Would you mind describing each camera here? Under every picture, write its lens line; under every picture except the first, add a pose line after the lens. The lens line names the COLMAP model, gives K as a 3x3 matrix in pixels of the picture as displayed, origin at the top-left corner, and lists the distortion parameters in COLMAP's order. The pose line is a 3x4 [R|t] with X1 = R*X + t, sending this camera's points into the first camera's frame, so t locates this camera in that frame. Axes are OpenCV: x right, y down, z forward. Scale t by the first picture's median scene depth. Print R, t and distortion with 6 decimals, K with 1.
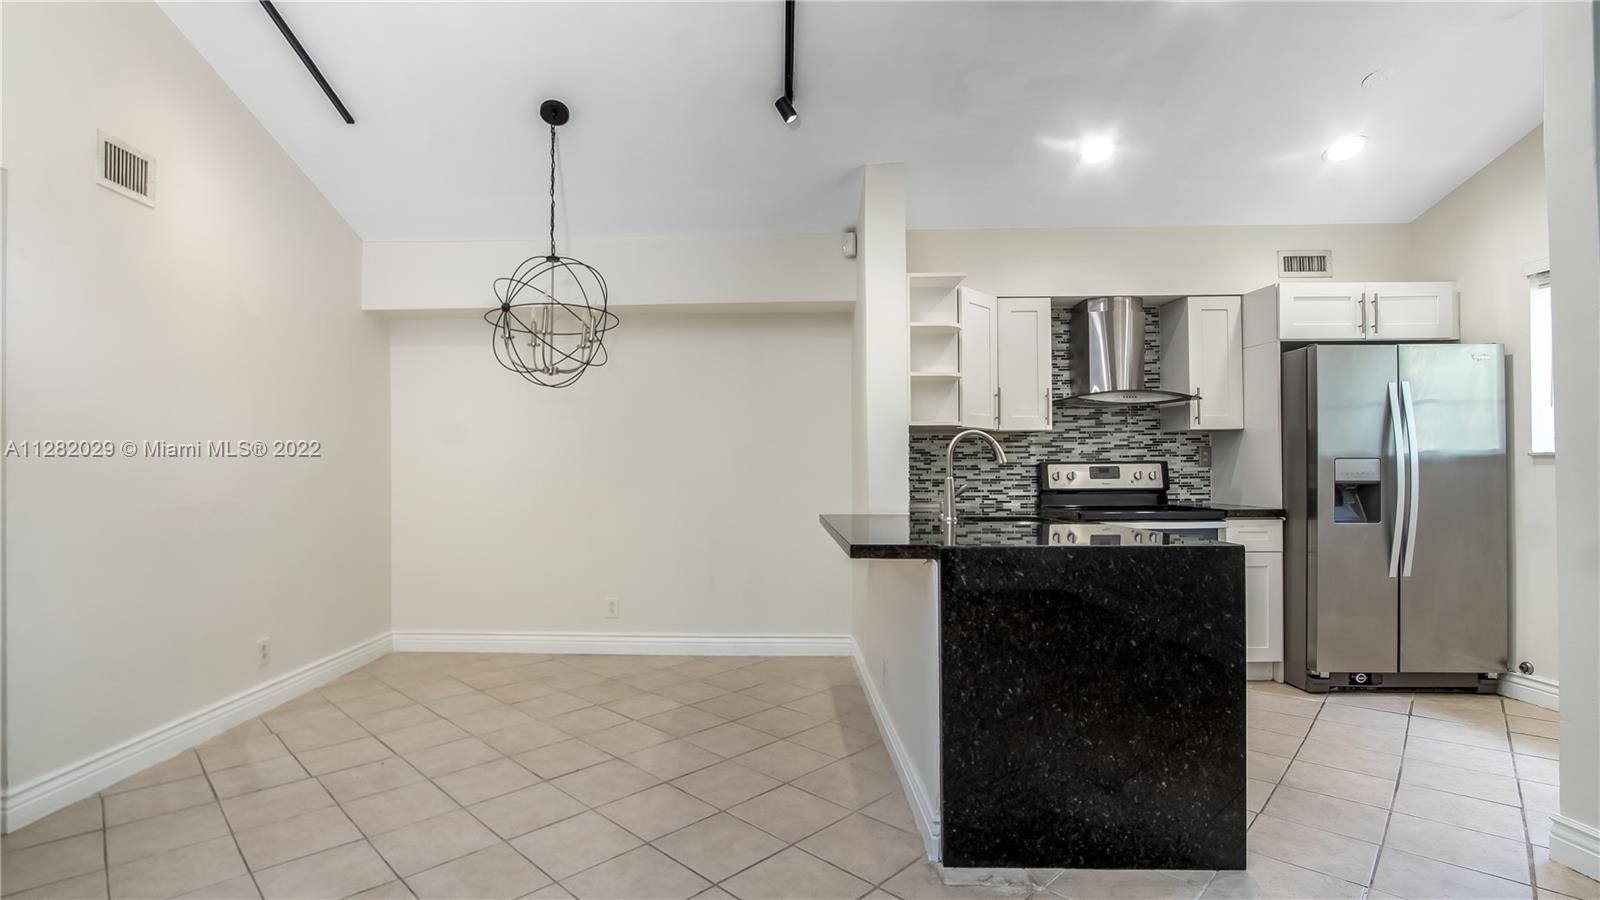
lens RADIAL K [[737.9, 0, 740.0], [0, 737.9, 462.3], [0, 0, 1]] dist [-0.026899, 0.001651]
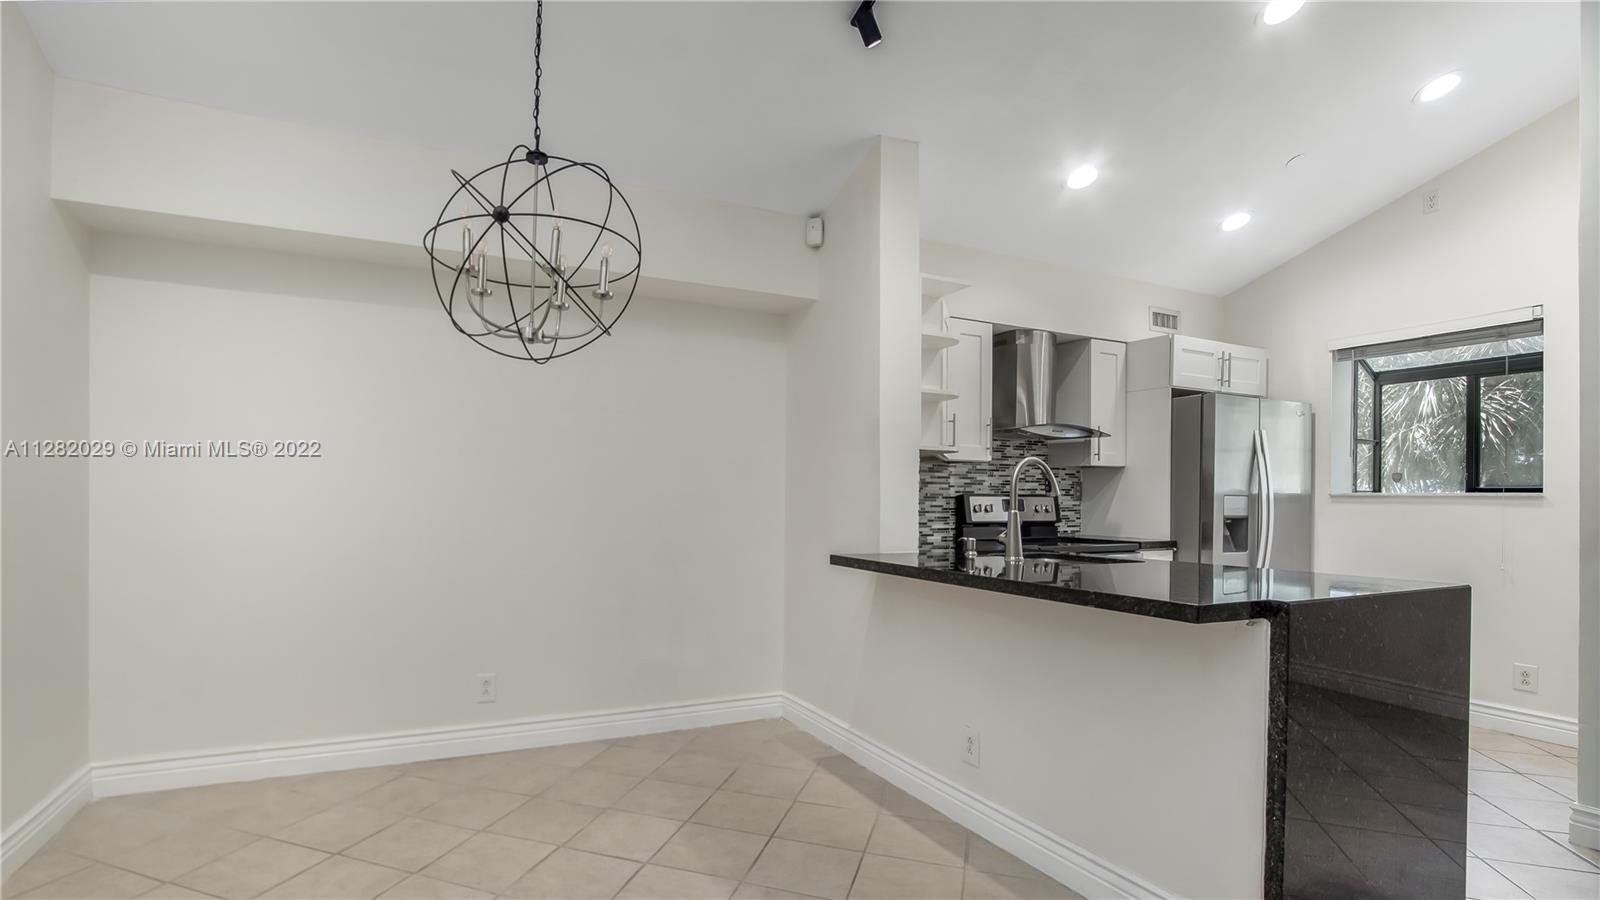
lens RADIAL K [[721.0, 0, 731.0], [0, 721.0, 497.5], [0, 0, 1]] dist [-0.027987, 0.000488]
pose [[0.894545, 0.014180, 0.446754, -0.297915], [-0.018686, 0.999809, 0.005681, 0.005181], [-0.446588, -0.013430, 0.894639, 0.300702]]
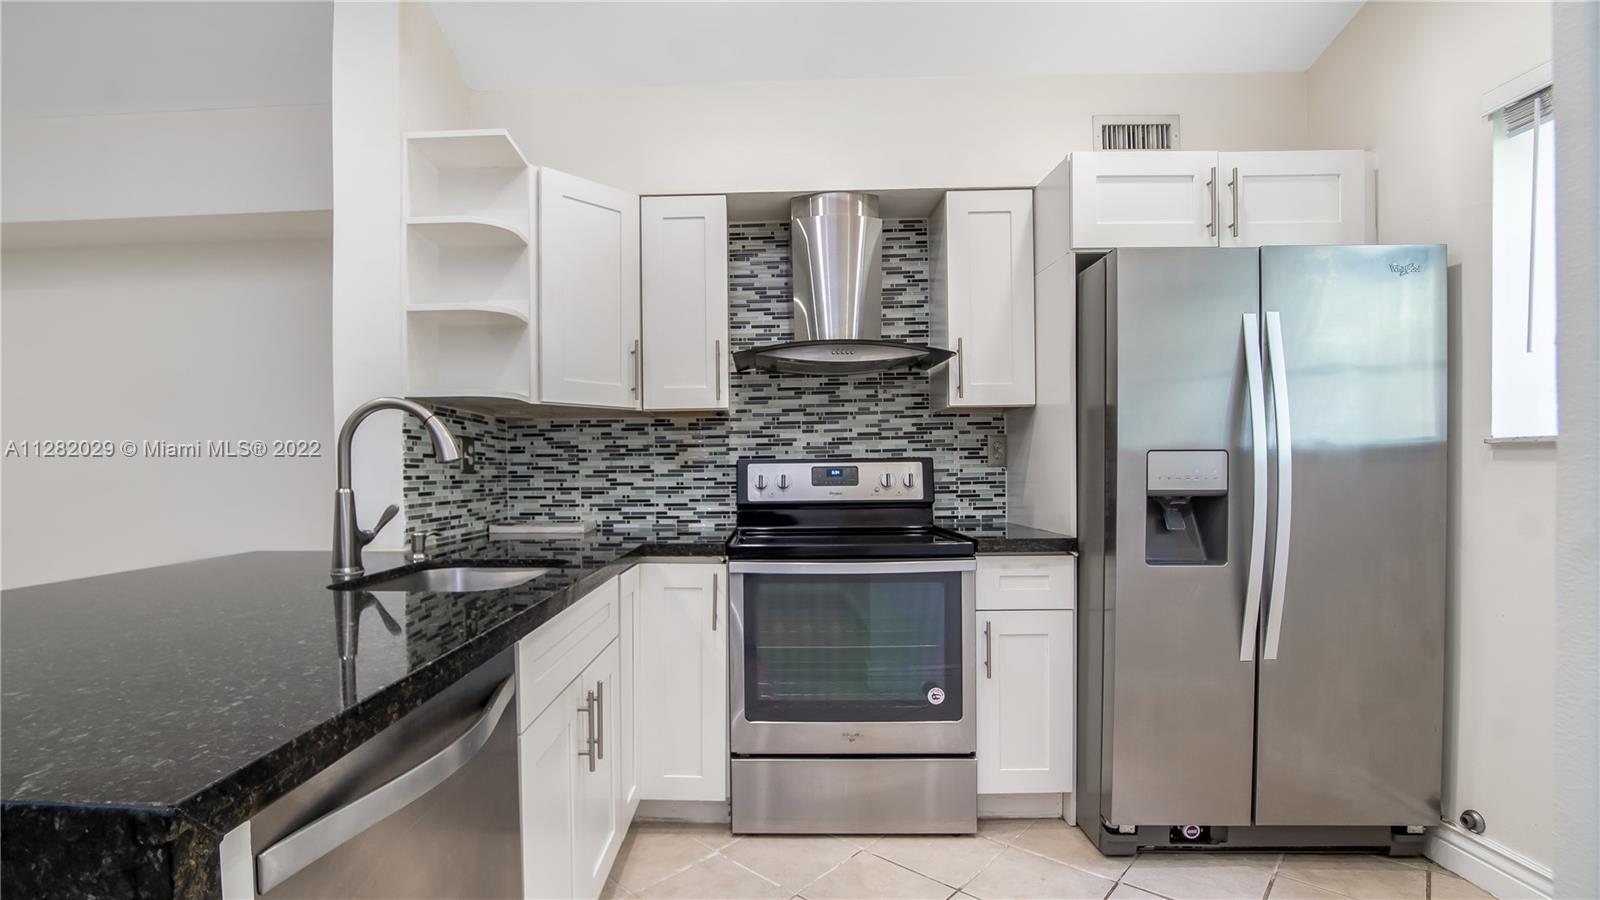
lens RADIAL K [[726.3, 0, 743.0], [0, 726.3, 483.2], [0, 0, 1]] dist [-0.032301, 0.005474]
pose [[0.999873, -0.004828, 0.015201, 0.419155], [0.004420, 0.999631, 0.026805, 0.002978], [-0.015325, -0.026734, 0.999525, 0.375842]]
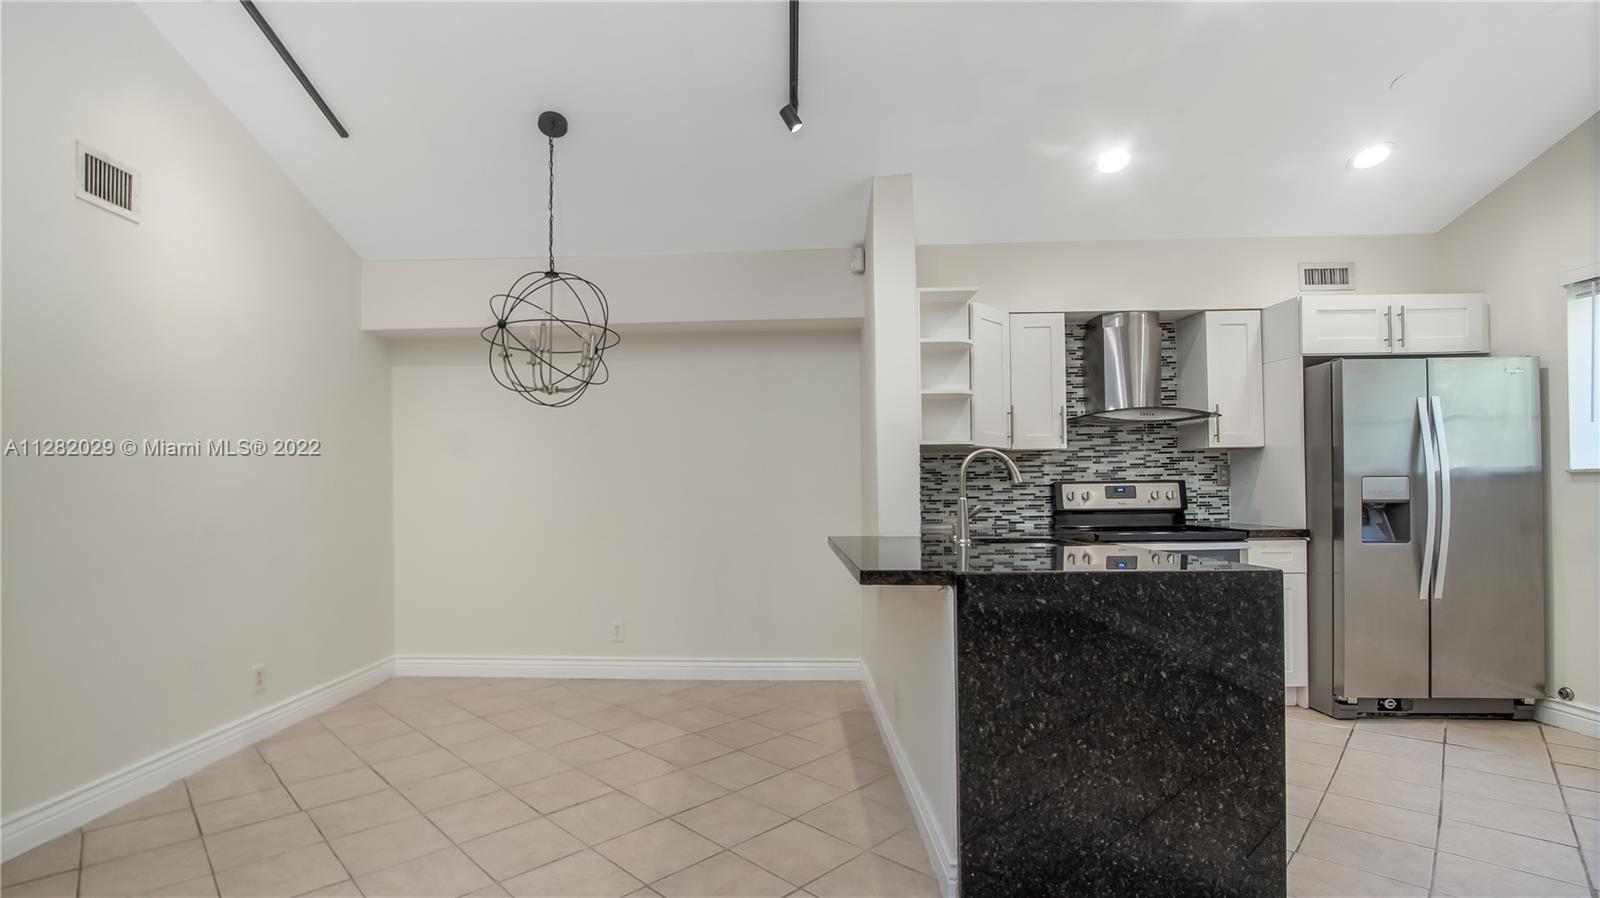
lens RADIAL K [[726.3, 0, 743.0], [0, 726.3, 482.2], [0, 0, 1]] dist [-0.032301, 0.005474]
pose [[0.999938, -0.004357, -0.010236, 0.005341], [0.004337, 0.999989, -0.001996, 0.000524], [0.010245, 0.001952, 0.999946, 0.038170]]
